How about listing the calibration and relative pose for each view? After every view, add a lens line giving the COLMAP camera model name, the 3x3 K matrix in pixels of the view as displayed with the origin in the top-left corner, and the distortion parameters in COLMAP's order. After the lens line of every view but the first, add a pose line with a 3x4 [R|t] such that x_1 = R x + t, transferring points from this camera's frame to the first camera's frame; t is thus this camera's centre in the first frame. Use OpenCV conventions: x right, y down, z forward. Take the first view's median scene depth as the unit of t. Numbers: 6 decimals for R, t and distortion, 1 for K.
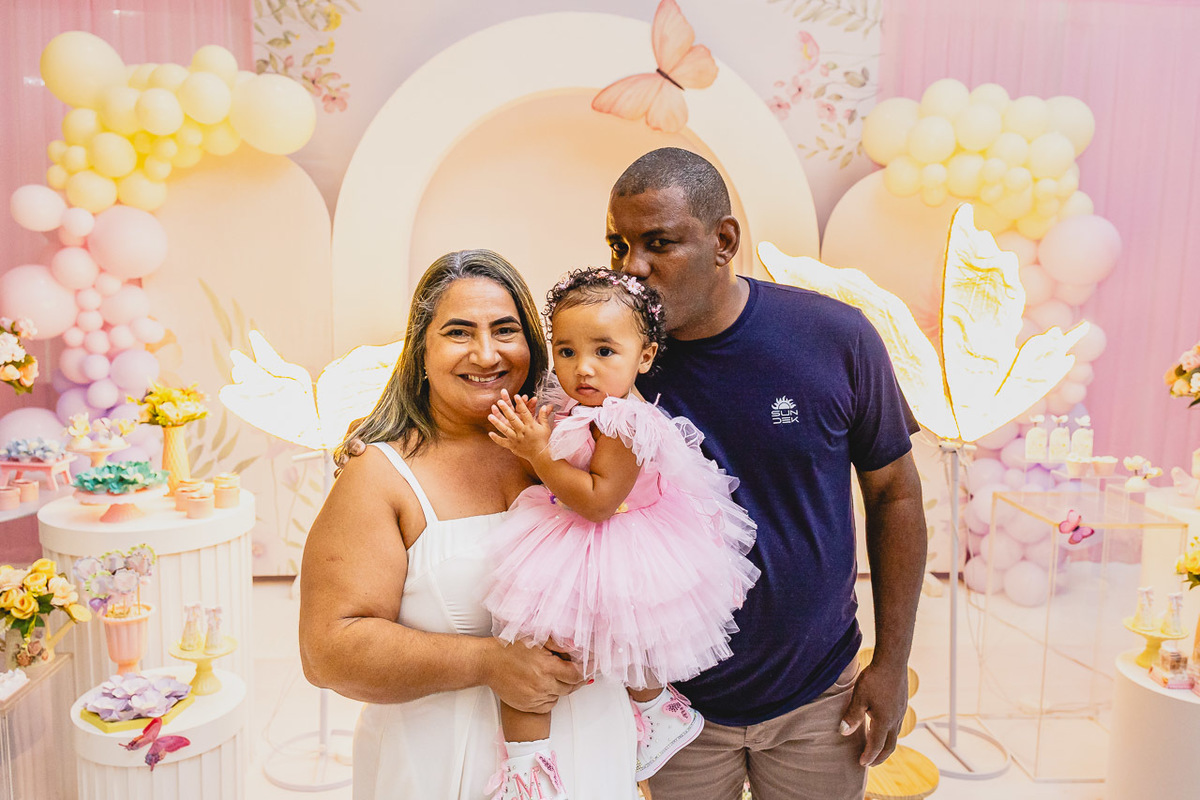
lens RADIAL K [[939.4, 0, 603.3], [0, 939.4, 365.4], [0, 0, 1]] dist [0.005812, -0.016954]
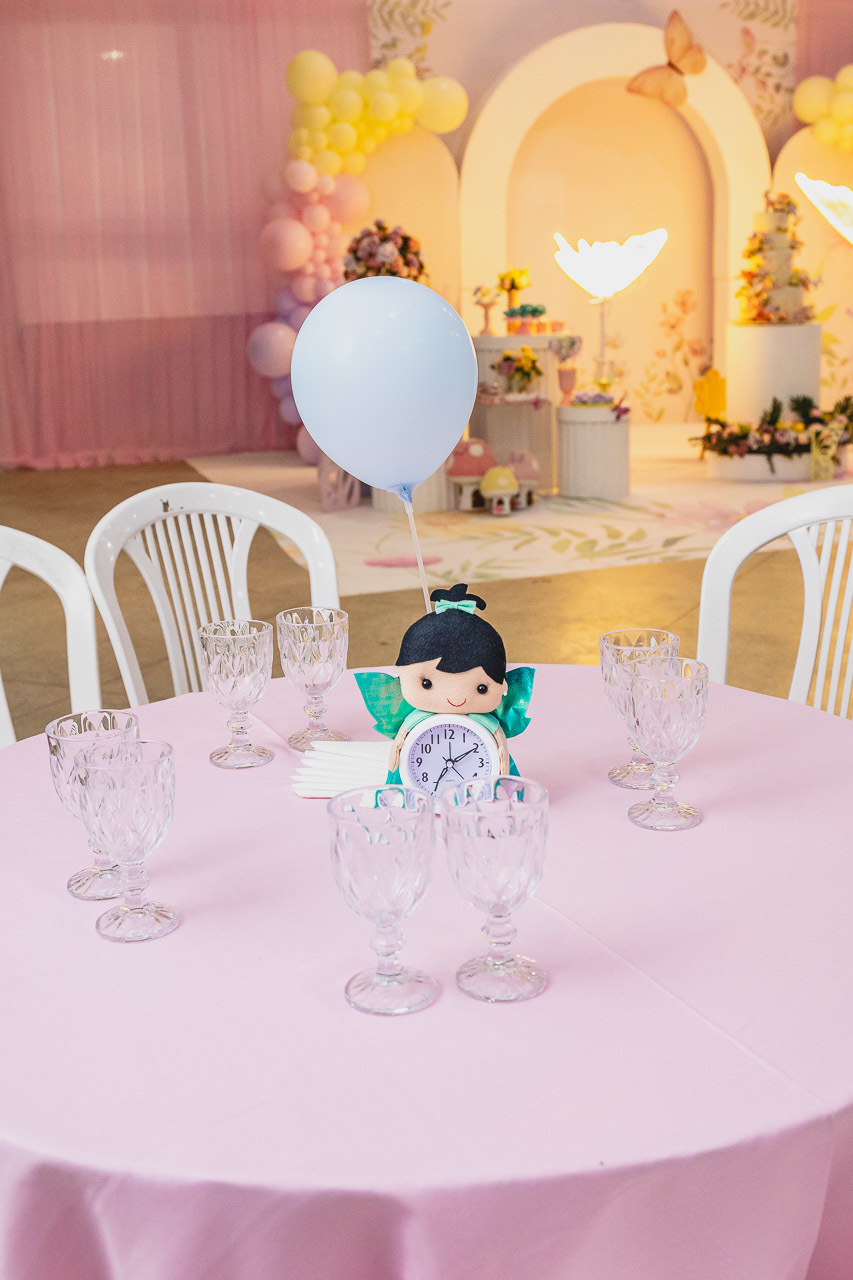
lens RADIAL K [[1443.9, 0, 424.2], [0, 1443.9, 529.6], [0, 0, 1]] dist [0.013638, 0.004345]
pose [[0.971566, -0.095947, 0.216455, -0.862743], [0.079485, 0.993329, 0.083540, 0.185394], [-0.223026, -0.063960, 0.972712, -1.135271]]
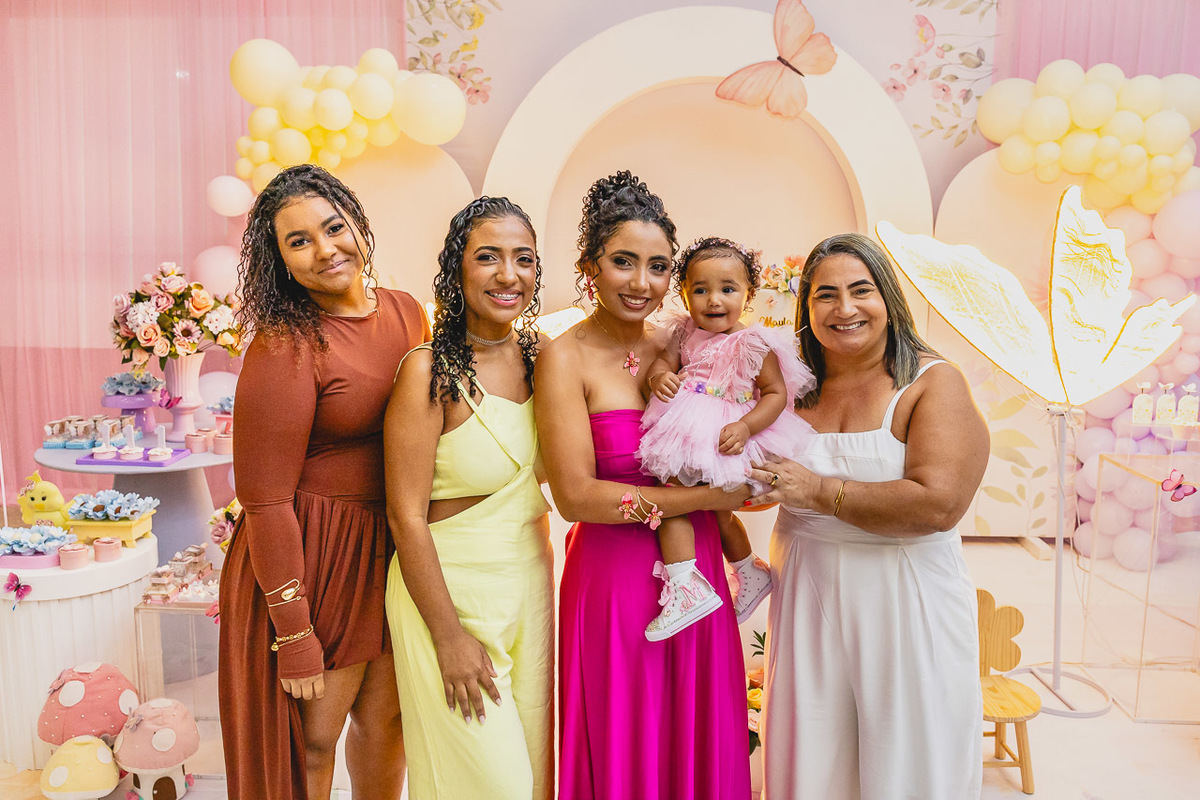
lens RADIAL K [[939.4, 0, 603.3], [0, 939.4, 365.4], [0, 0, 1]] dist [0.005812, -0.016954]
pose [[0.994407, 0.006319, -0.105422, -0.025111], [-0.003533, 0.999640, 0.026599, 0.005936], [0.105553, -0.026078, 0.994072, -0.087308]]
